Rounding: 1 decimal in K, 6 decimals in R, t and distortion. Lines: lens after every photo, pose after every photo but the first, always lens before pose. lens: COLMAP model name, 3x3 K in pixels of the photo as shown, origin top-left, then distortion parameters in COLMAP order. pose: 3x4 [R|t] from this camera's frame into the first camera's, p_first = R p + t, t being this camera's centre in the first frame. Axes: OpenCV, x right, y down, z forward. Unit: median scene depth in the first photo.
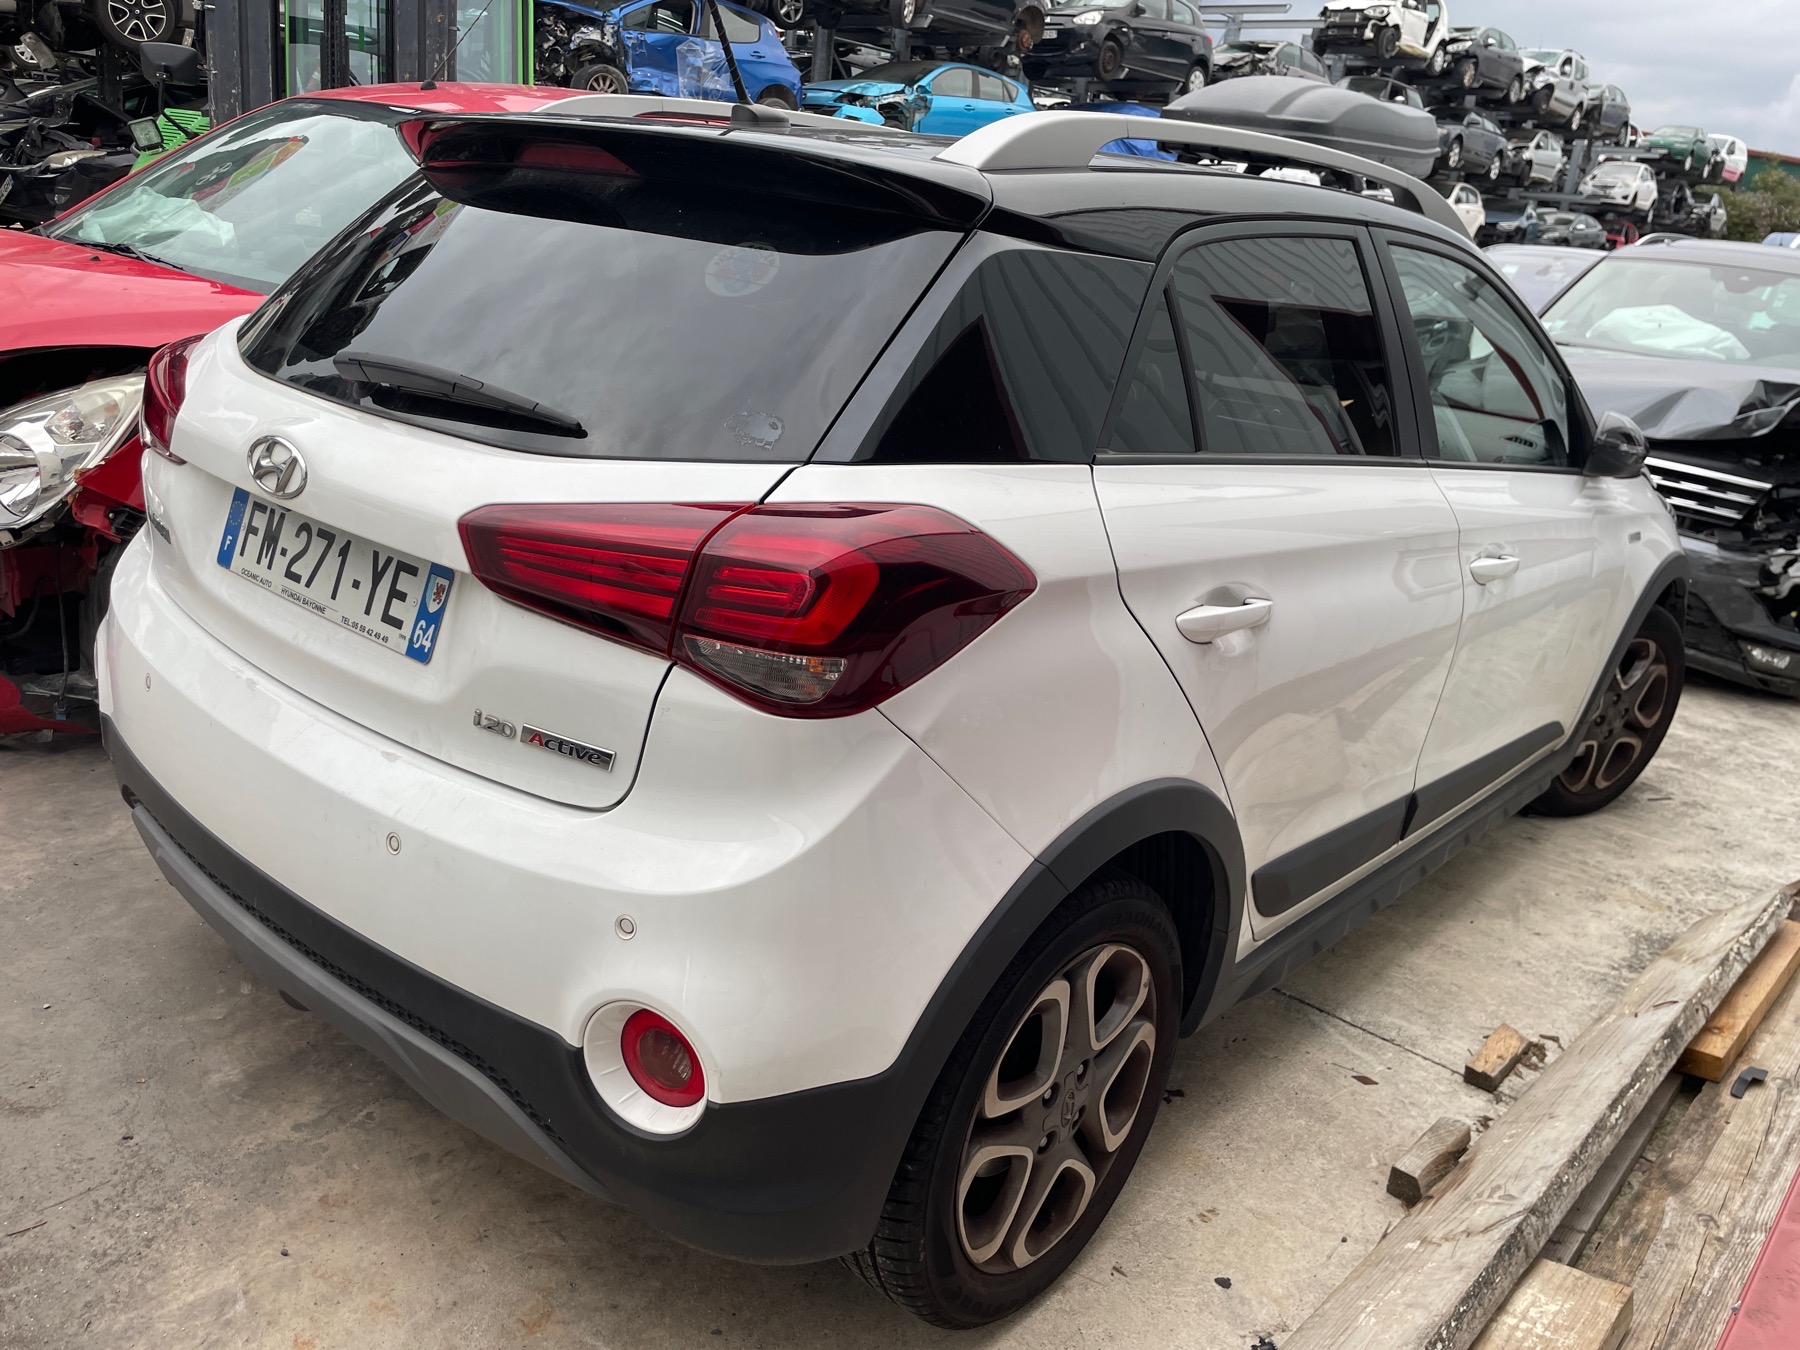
lens RADIAL K [[1369.0, 0, 873.7], [0, 1369.0, 685.7], [0, 0, 1]] dist [0.076369, -0.110032]
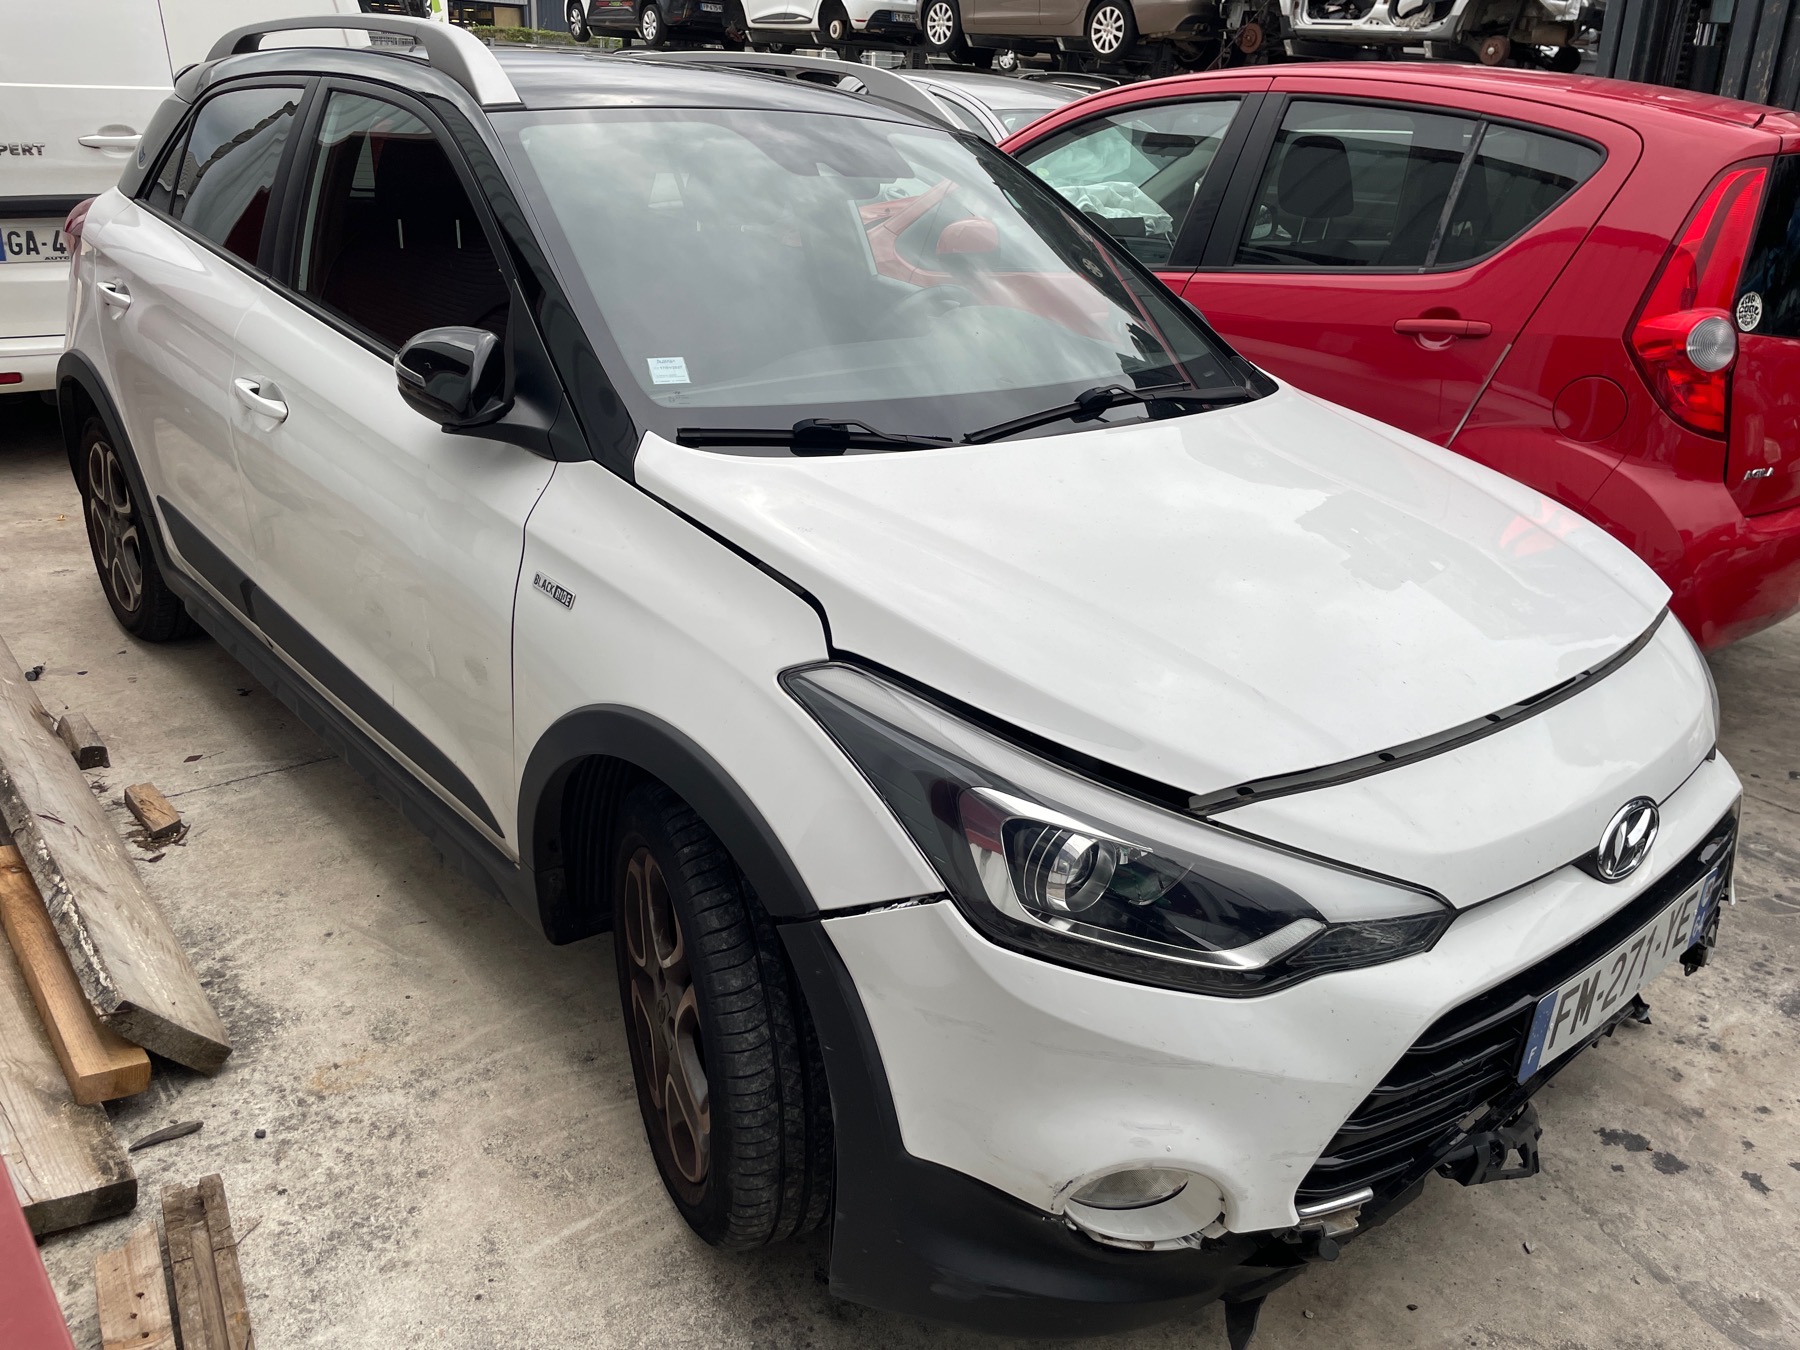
lens RADIAL K [[1357.5, 0, 882.2], [0, 1357.5, 655.3], [0, 0, 1]] dist [0.080963, -0.112719]
pose [[-0.107357, 0.276106, -0.955113, 1.893727], [-0.389786, 0.872068, 0.295912, -0.529842], [0.914627, 0.404057, 0.014000, 1.980817]]
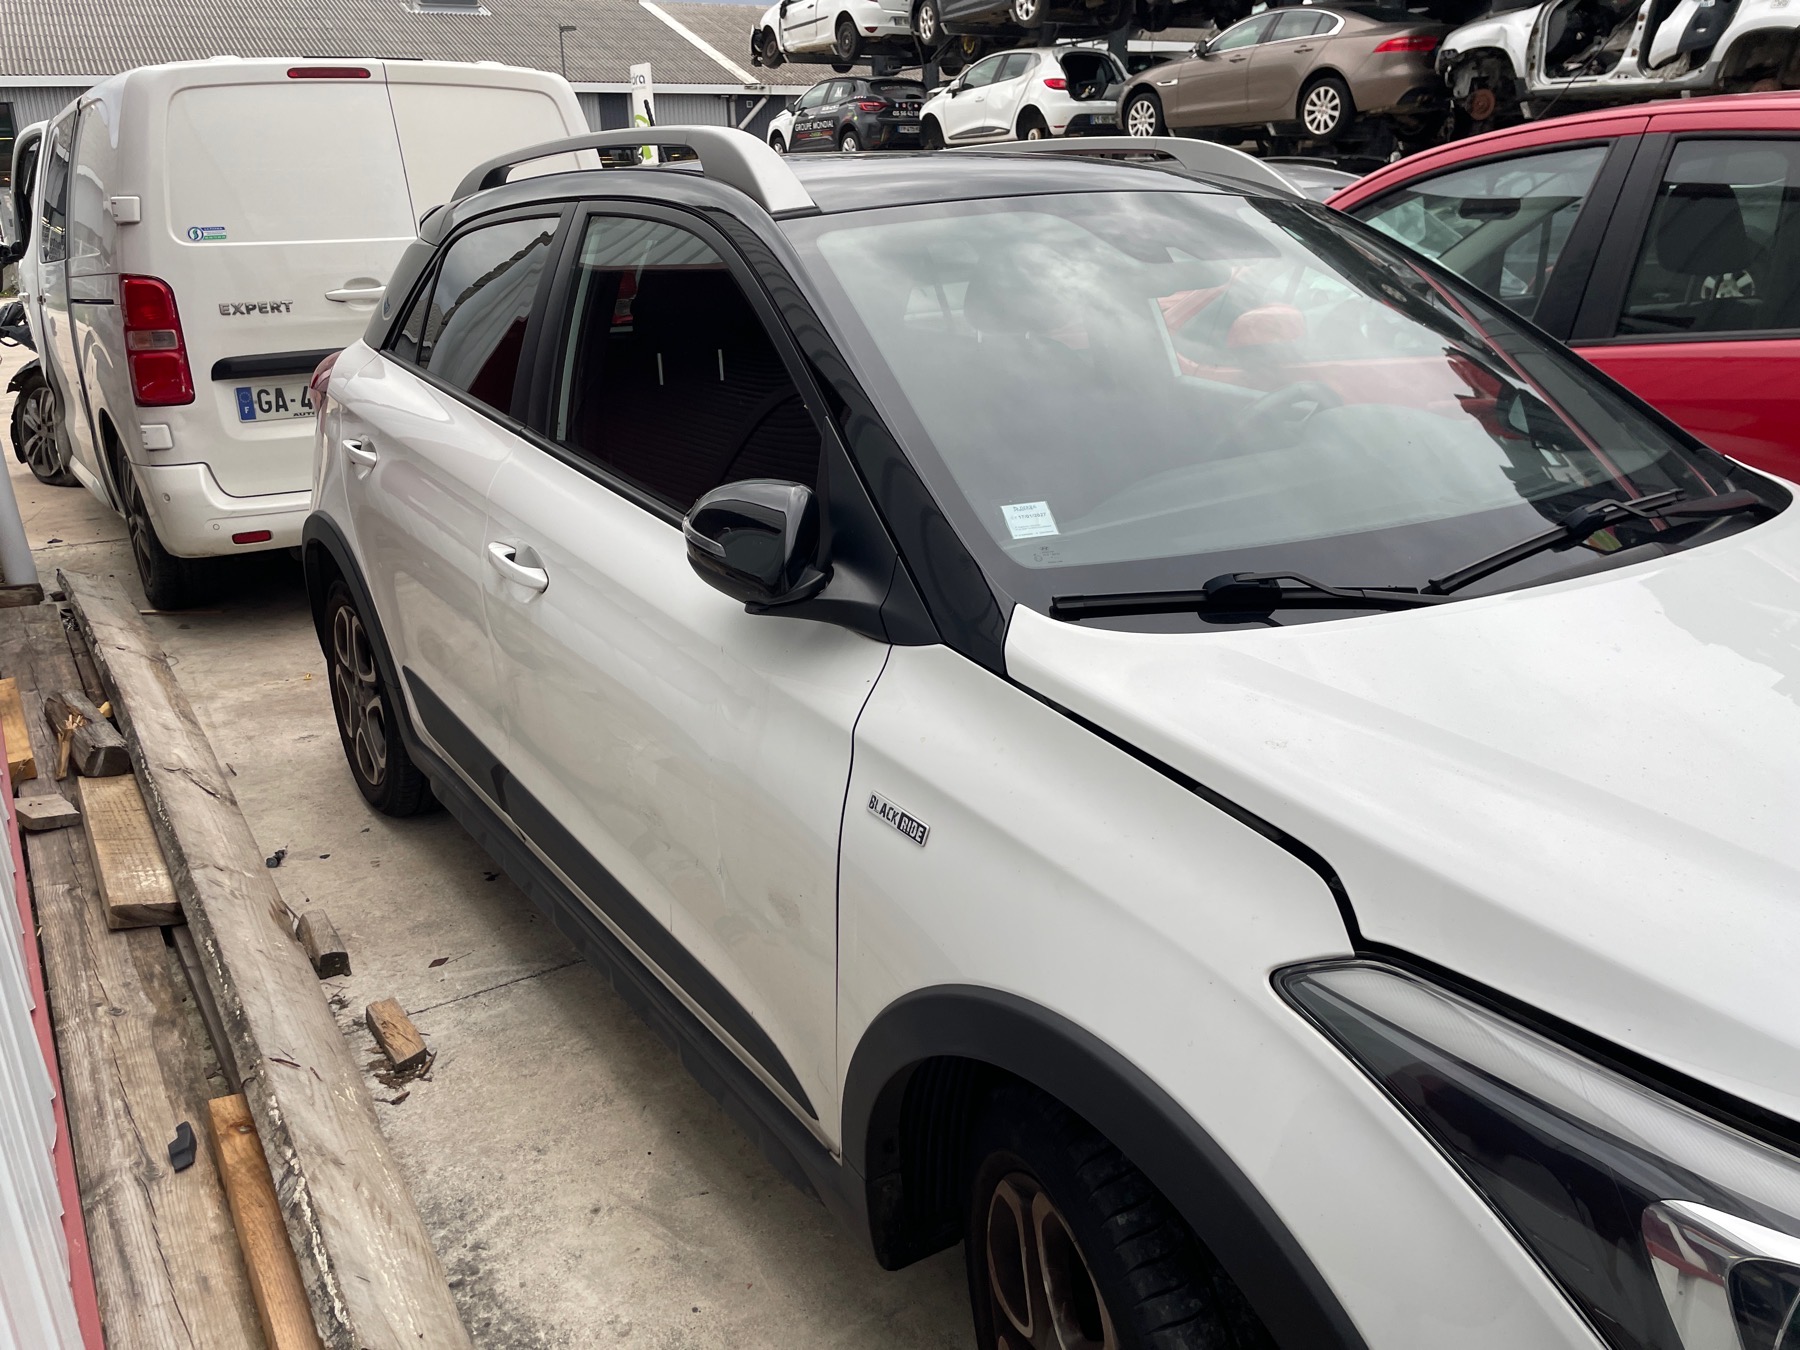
lens RADIAL K [[1360.9, 0, 878.4], [0, 1360.9, 649.2], [0, 0, 1]] dist [0.084061, -0.116274]
pose [[-0.240968, 0.207419, -0.948110, 1.651270], [-0.320980, 0.904891, 0.279543, -0.474119], [0.915918, 0.371686, -0.151472, 1.827206]]
